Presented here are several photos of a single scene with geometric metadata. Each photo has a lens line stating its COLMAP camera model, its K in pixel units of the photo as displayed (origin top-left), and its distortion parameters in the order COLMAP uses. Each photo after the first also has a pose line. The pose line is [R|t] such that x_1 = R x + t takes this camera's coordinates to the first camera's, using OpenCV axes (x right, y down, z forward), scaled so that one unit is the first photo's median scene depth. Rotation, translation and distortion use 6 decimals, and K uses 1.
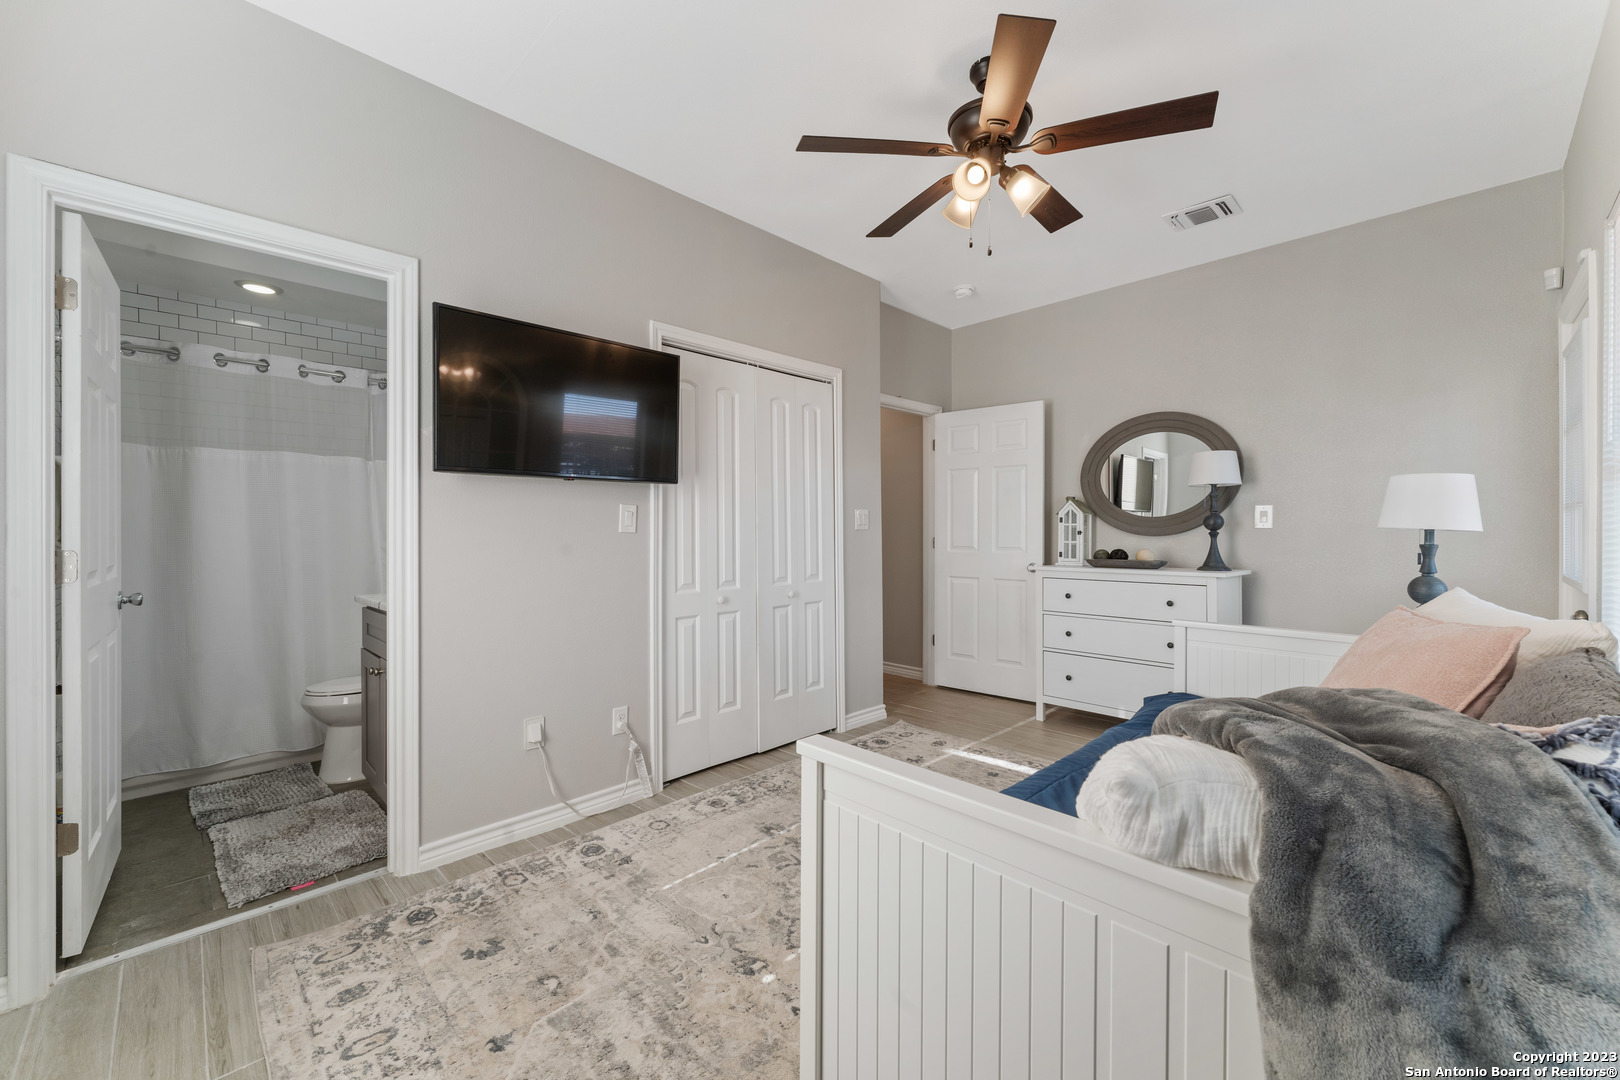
lens RADIAL K [[655.1, 0, 807.8], [0, 655.1, 535.3], [0, 0, 1]] dist [0.010045, -0.002132]
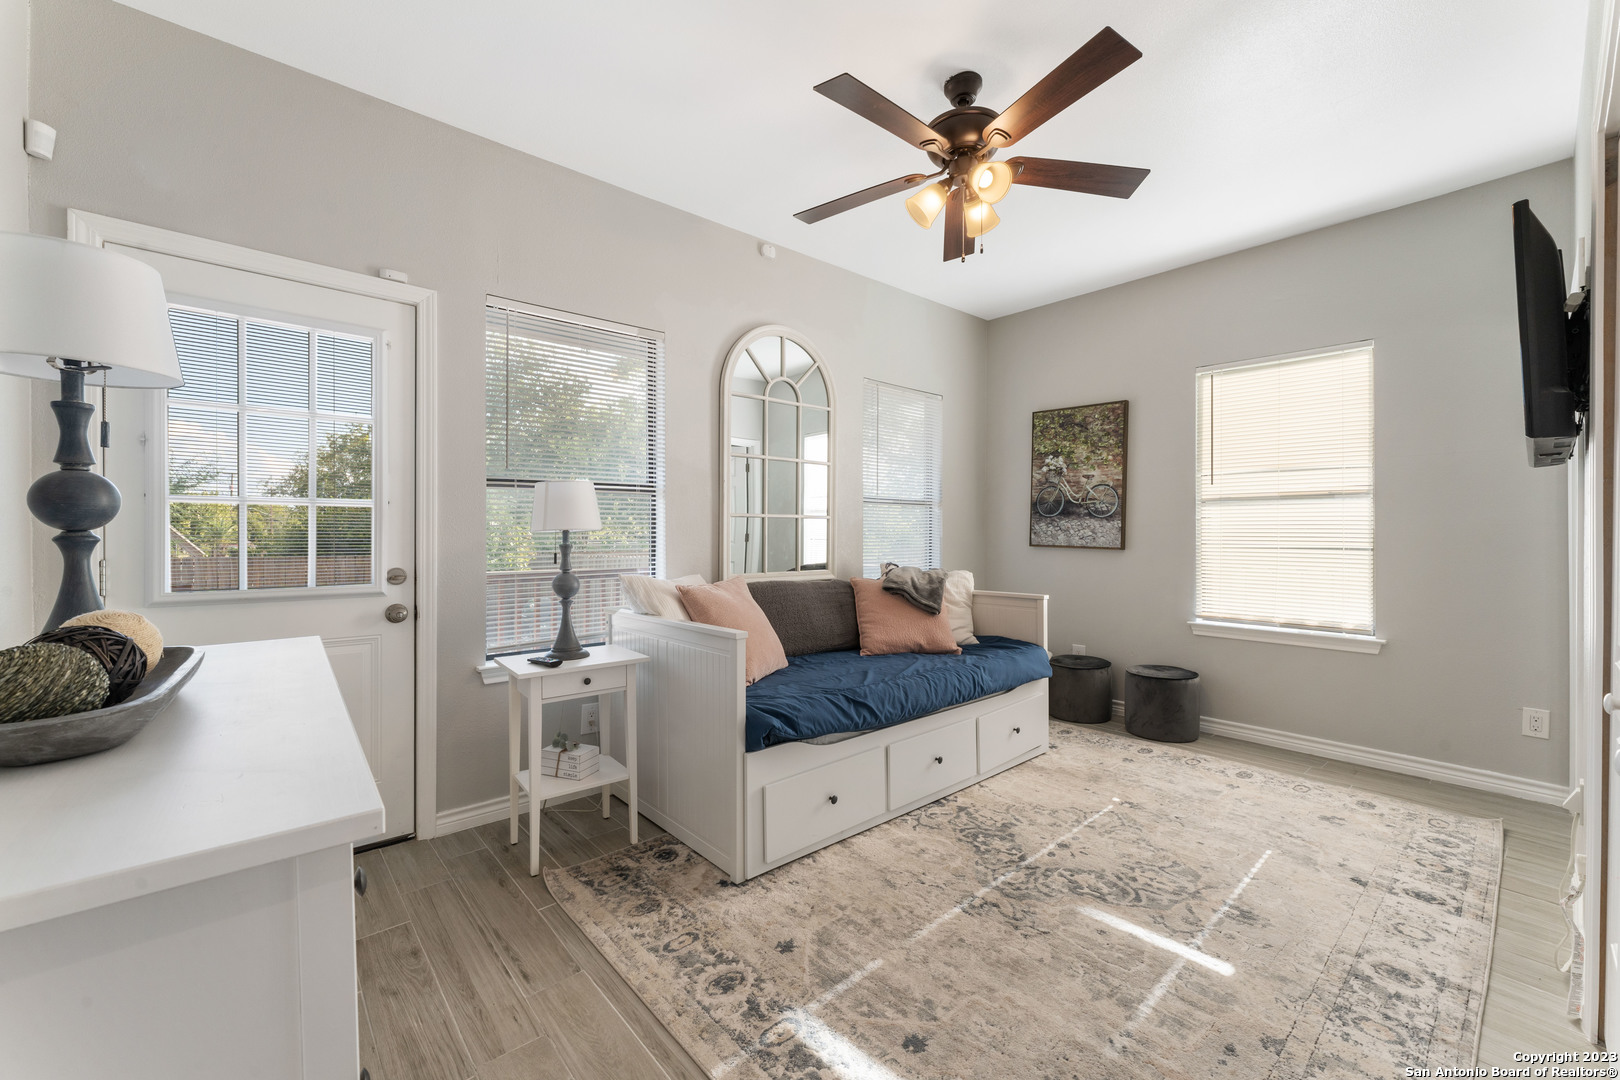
lens RADIAL K [[655.1, 0, 813.1], [0, 655.1, 535.2], [0, 0, 1]] dist [0.010045, -0.002132]
pose [[-0.998283, 0.002873, 0.058513, 0.455298], [0.003540, 0.999930, 0.011294, -0.010909], [-0.058476, 0.011482, -0.998223, 2.042035]]
